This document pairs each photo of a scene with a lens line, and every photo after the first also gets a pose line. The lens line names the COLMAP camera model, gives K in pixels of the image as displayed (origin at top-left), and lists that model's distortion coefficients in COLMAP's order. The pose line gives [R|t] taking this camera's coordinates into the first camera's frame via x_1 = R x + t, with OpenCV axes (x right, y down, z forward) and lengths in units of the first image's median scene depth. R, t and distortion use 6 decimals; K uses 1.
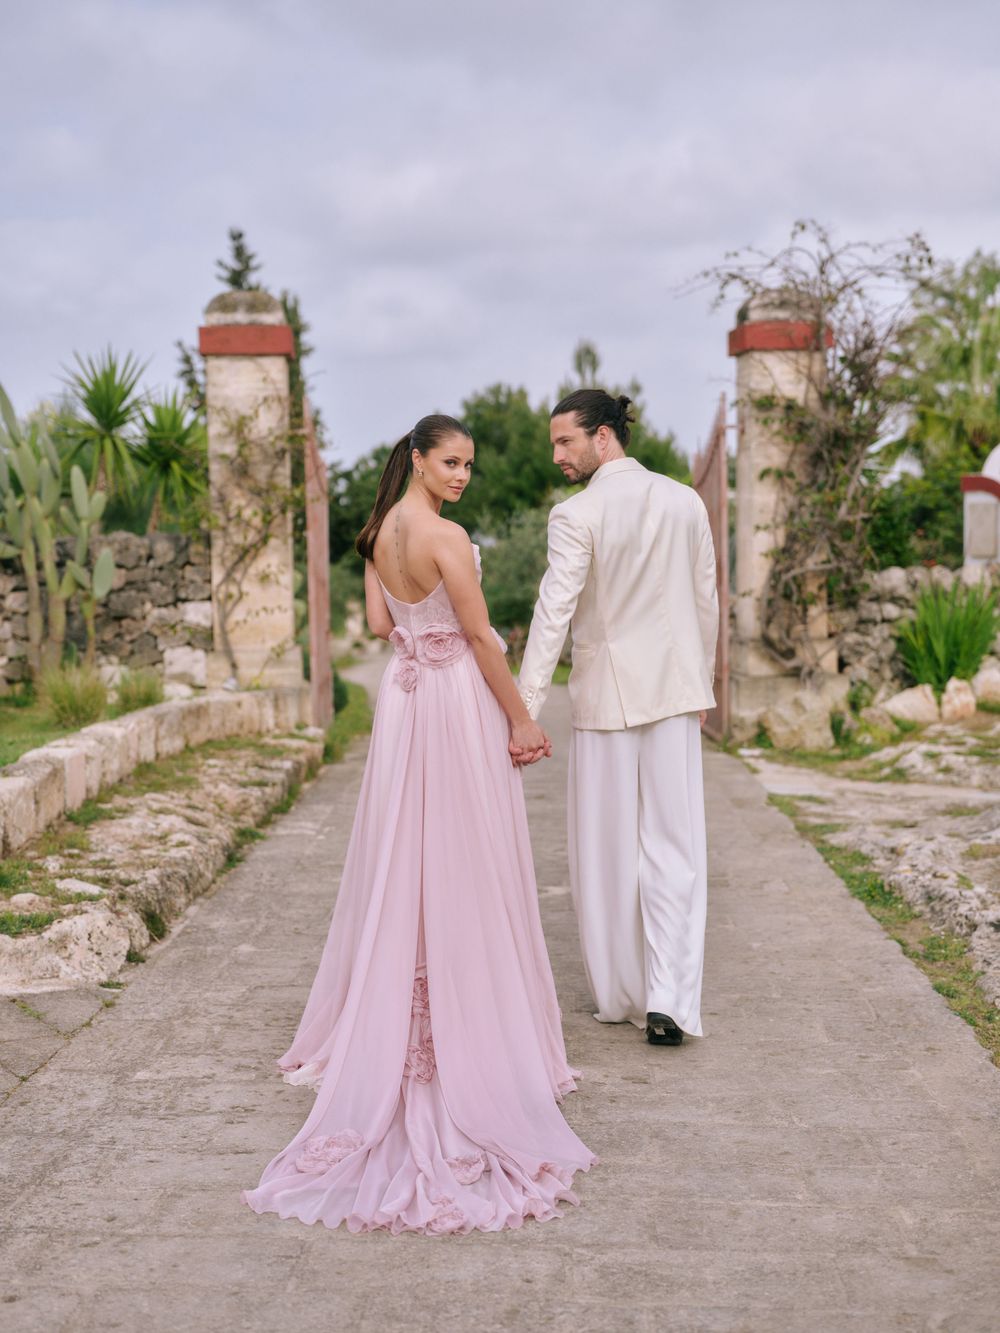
lens RADIAL K [[1756.7, 0, 500.0], [0, 1756.7, 666.5], [0, 0, 1]] dist [-0.071516, -0.019712]
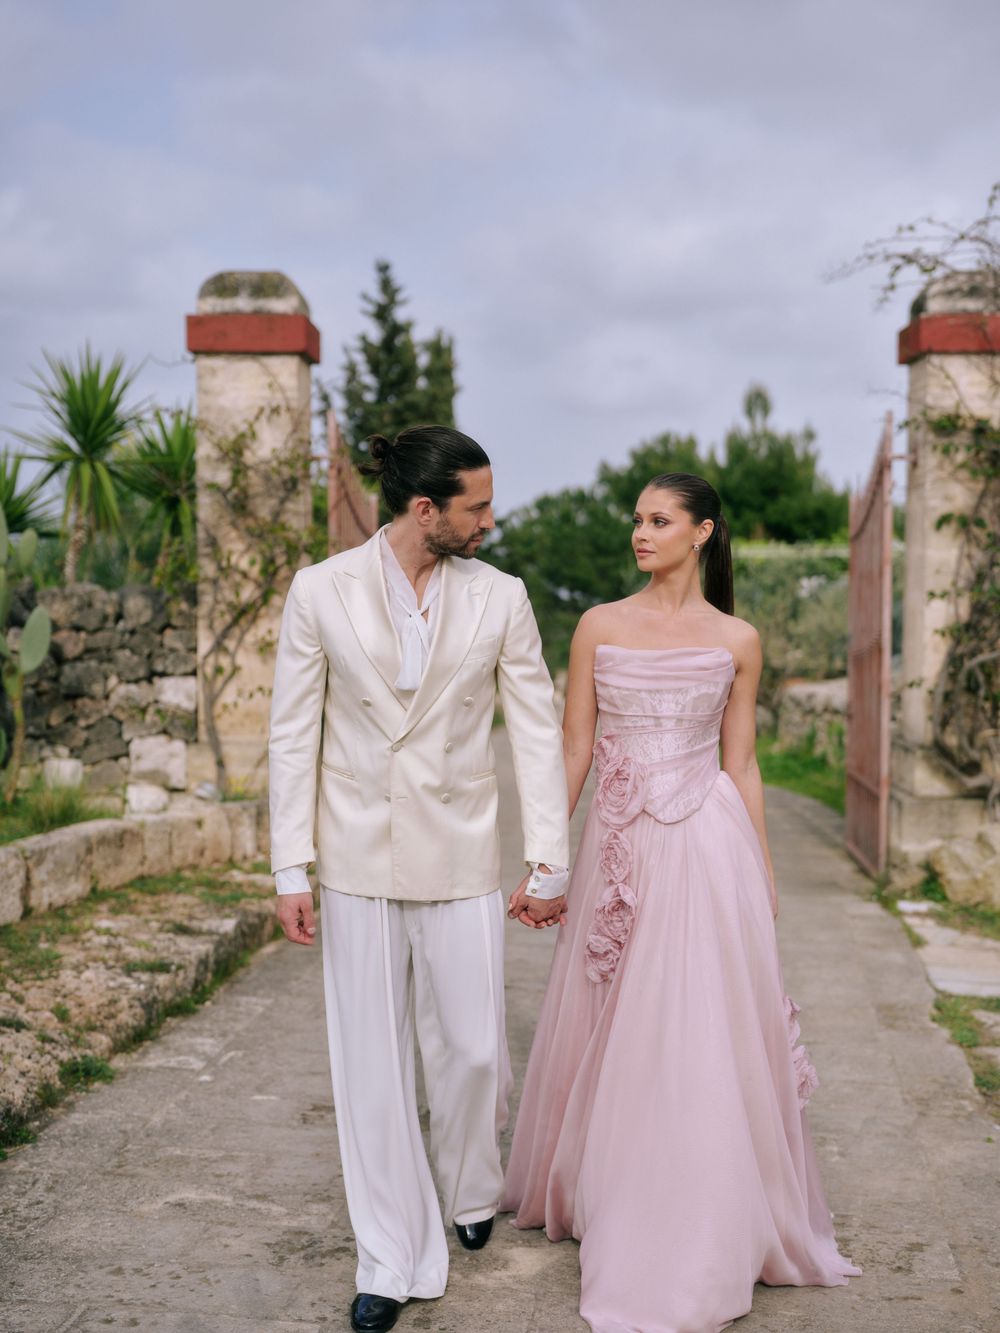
lens RADIAL K [[1739.7, 0, 500.0], [0, 1739.7, 666.5], [0, 0, 1]] dist [-0.013964, 0.005034]
pose [[0.994367, 0.024170, -0.103201, 0.043949], [-0.027184, 0.999241, -0.027903, -0.024244], [0.102448, 0.030552, 0.994269, 0.265034]]
